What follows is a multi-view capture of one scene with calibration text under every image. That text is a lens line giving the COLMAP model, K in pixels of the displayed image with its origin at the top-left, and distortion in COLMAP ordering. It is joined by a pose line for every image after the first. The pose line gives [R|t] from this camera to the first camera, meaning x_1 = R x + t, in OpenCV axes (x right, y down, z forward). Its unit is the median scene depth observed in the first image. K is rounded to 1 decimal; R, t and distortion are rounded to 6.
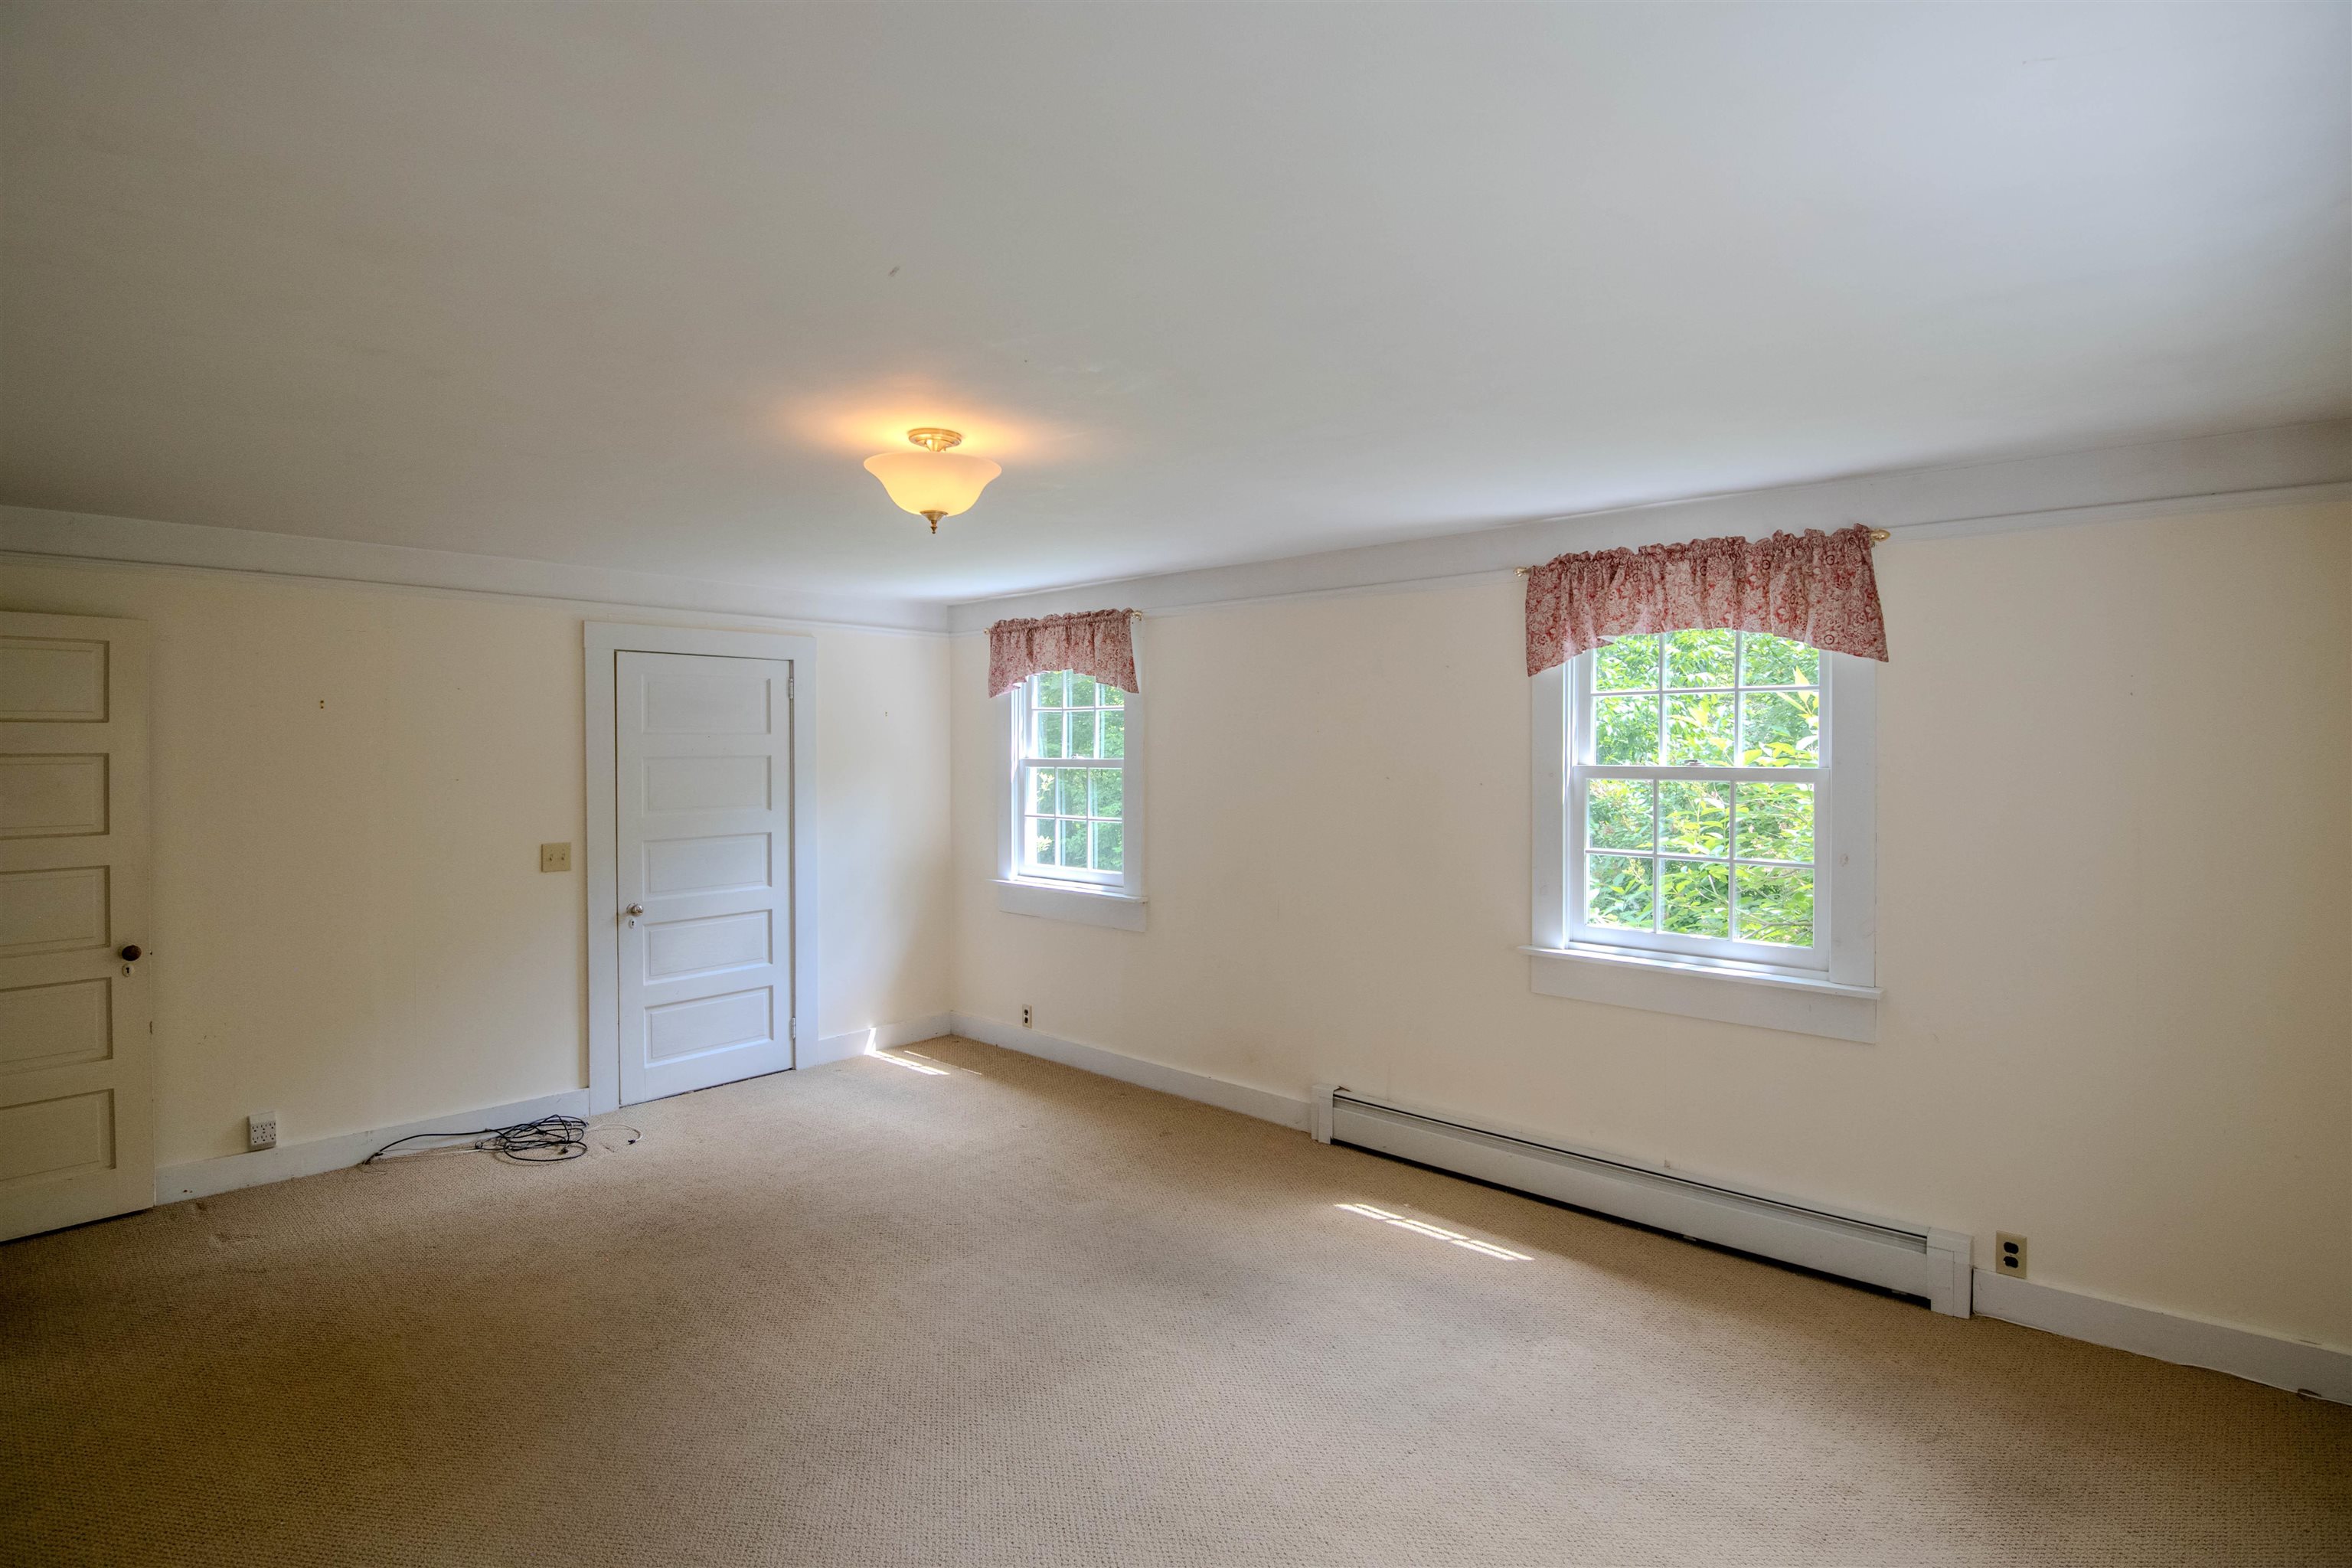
lens RADIAL K [[1179.8, 0, 1170.5], [0, 1179.8, 770.8], [0, 0, 1]] dist [0.000463, -0.020803]
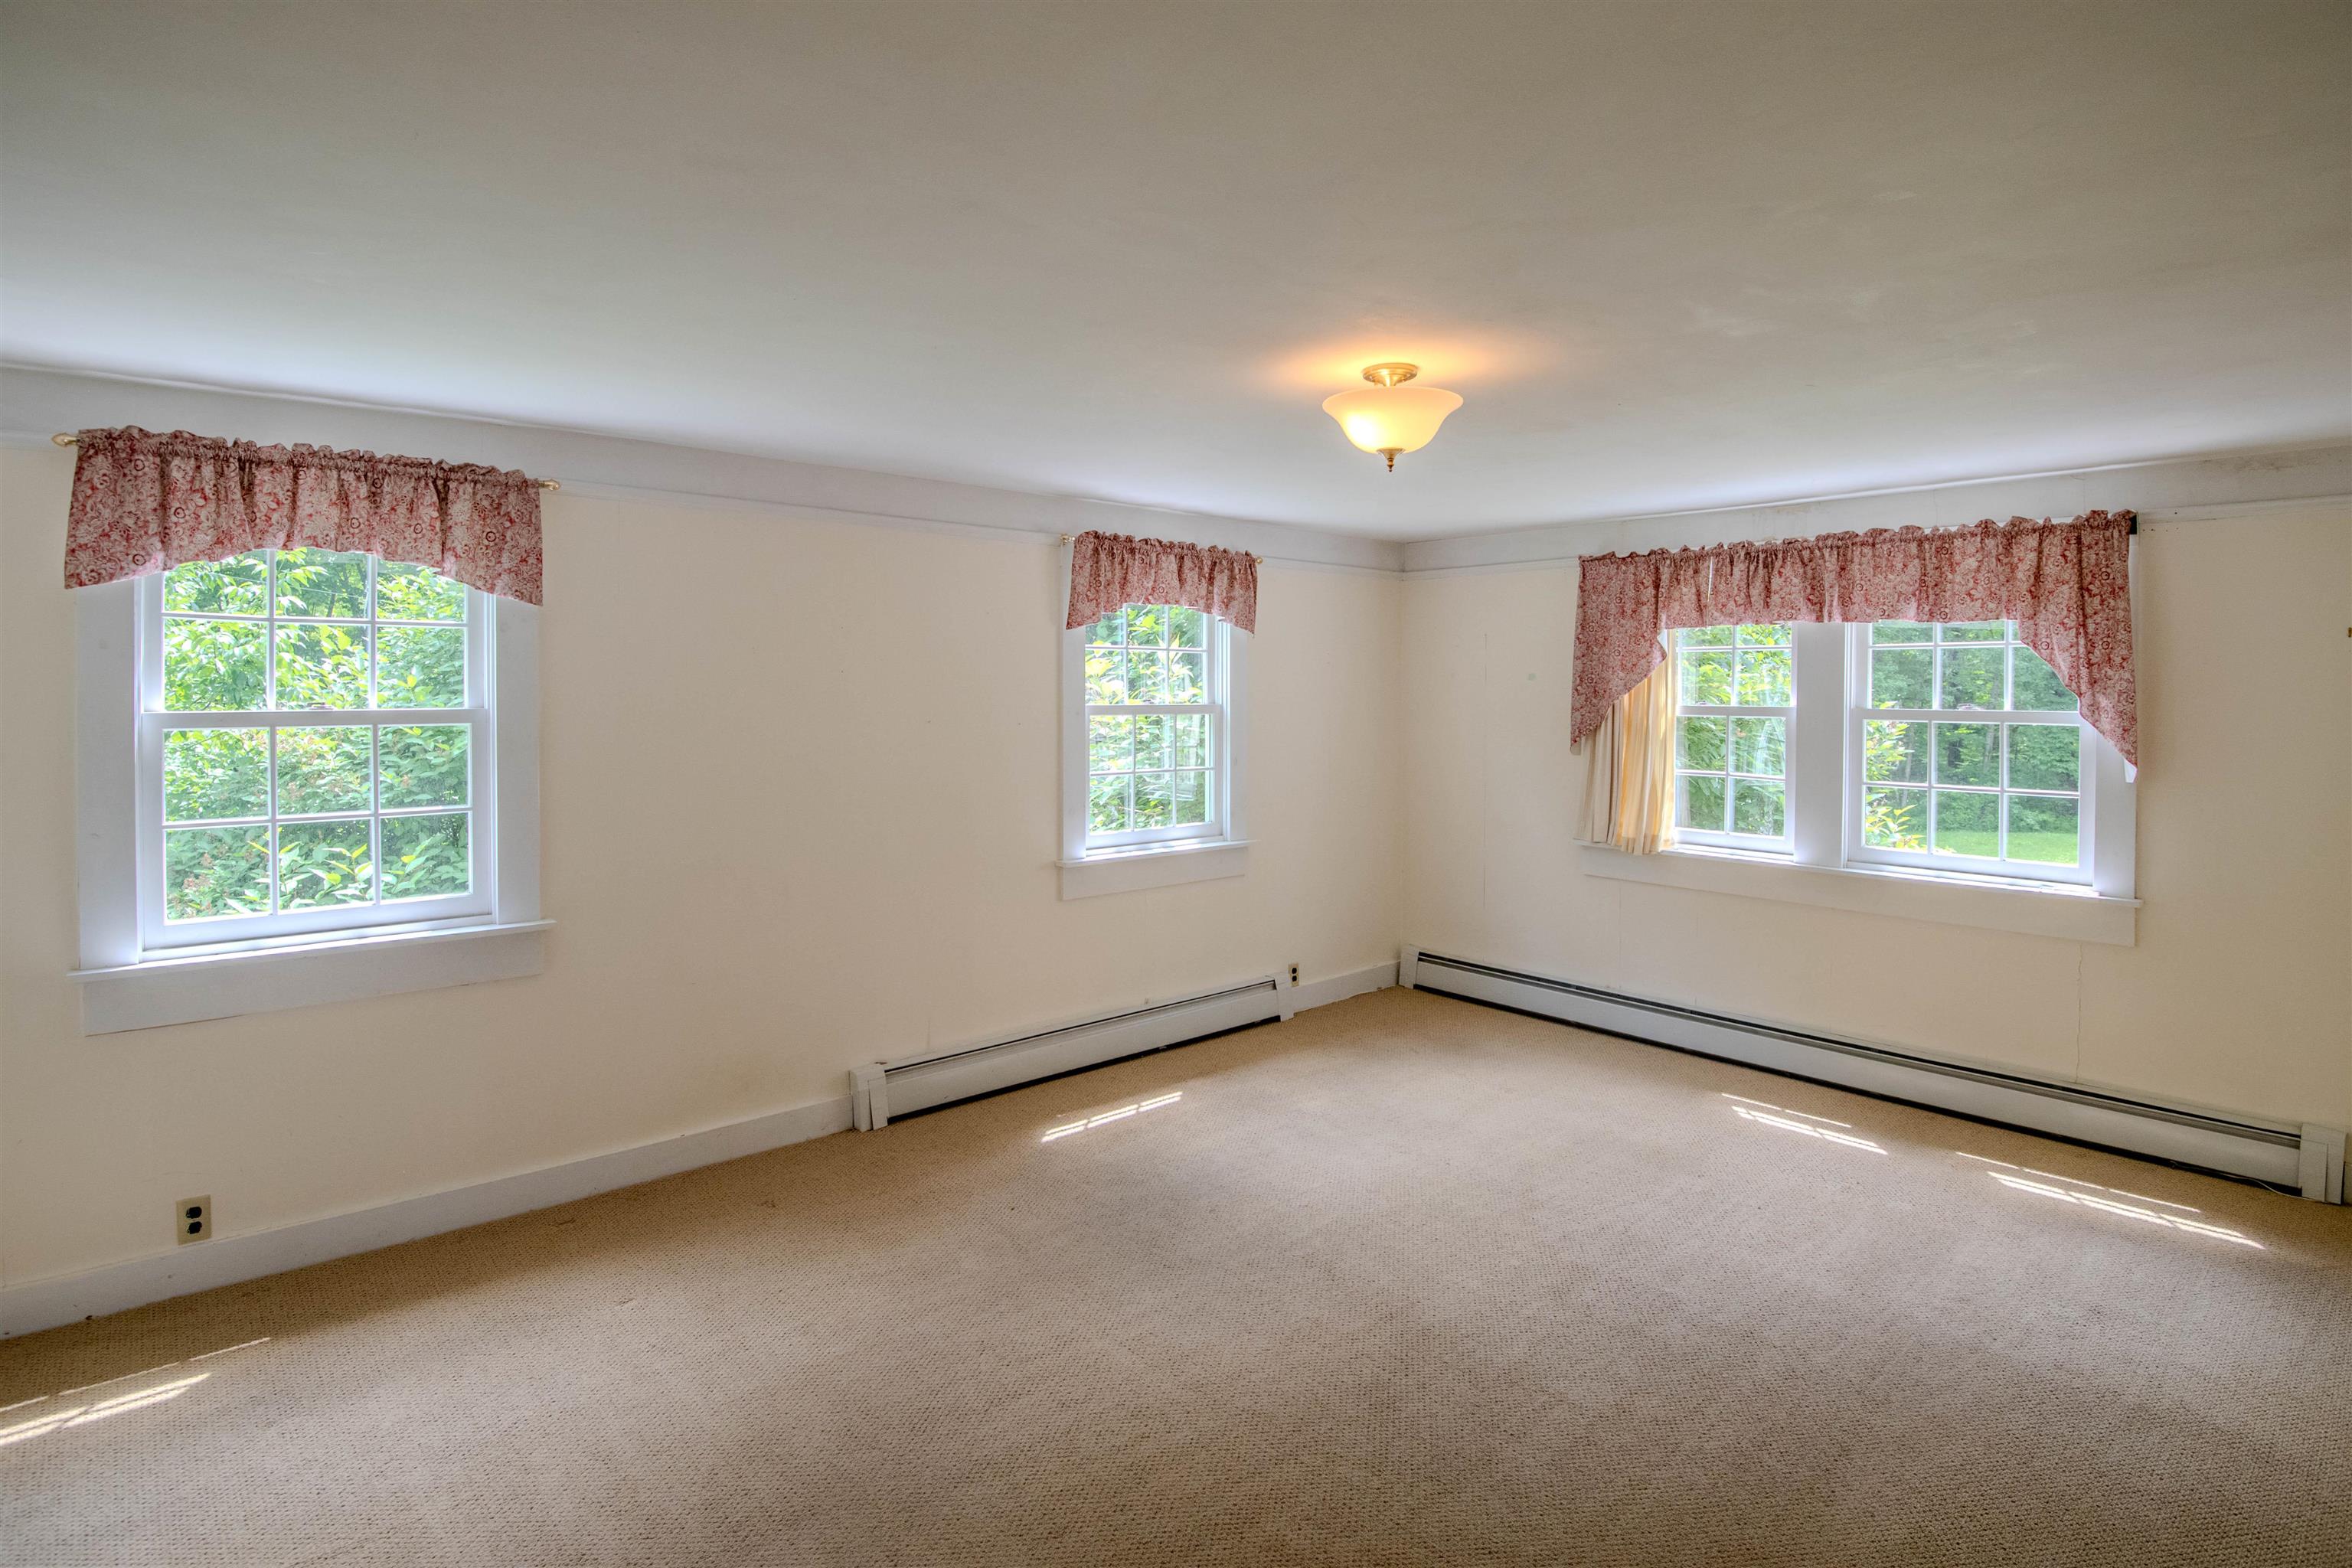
lens RADIAL K [[1179.8, 0, 1170.5], [0, 1179.8, 770.8], [0, 0, 1]] dist [0.000463, -0.020803]
pose [[0.094735, -0.069480, 0.993075, -0.644753], [0.016379, 0.997535, 0.068229, -0.015715], [-0.995368, 0.009802, 0.095640, 0.603906]]
